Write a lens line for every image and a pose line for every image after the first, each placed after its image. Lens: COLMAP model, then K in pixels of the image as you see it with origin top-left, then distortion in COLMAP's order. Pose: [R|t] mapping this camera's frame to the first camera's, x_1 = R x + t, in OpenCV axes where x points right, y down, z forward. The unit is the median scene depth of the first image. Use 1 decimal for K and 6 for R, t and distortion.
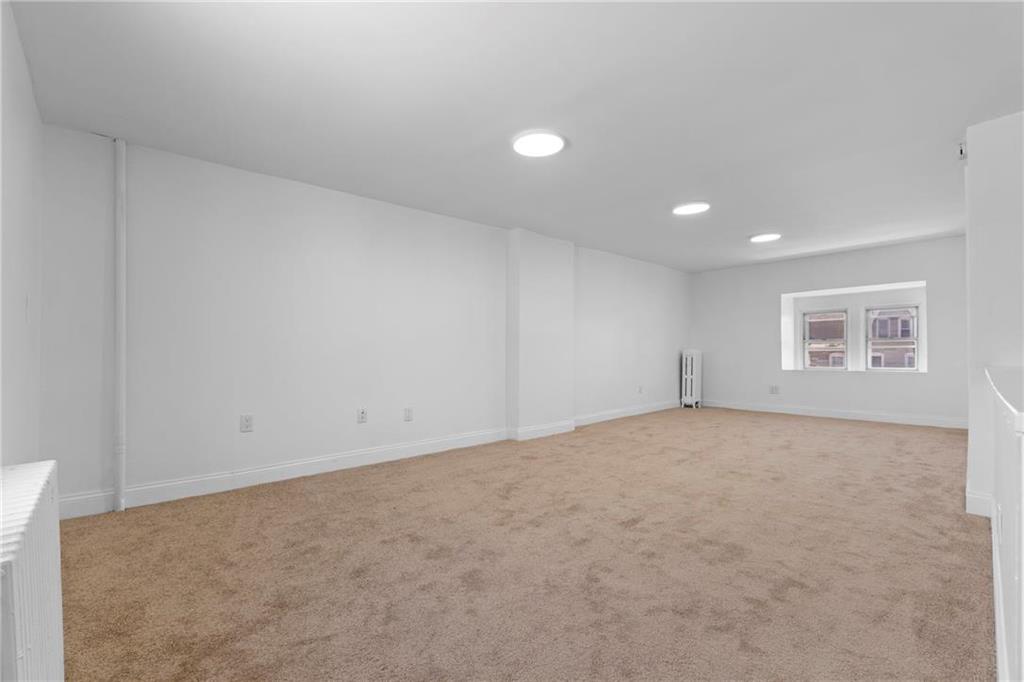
lens RADIAL K [[427.9, 0, 512.9], [0, 427.9, 361.8], [0, 0, 1]] dist [0.001157, -0.000001]
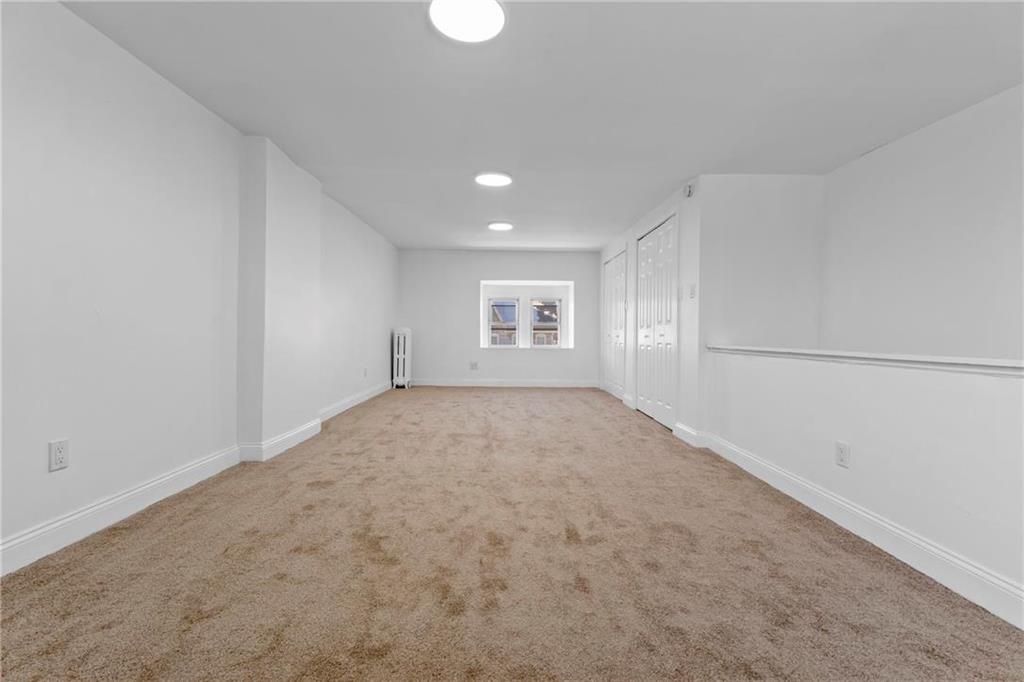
lens RADIAL K [[428.5, 0, 514.2], [0, 428.5, 340.4], [0, 0, 1]] dist [0.002510, 0.000018]
pose [[0.674057, 0.000094, 0.738680, -0.241234], [0.000513, 1.000000, -0.000595, -0.000509], [-0.738680, 0.000780, 0.674056, 0.304832]]
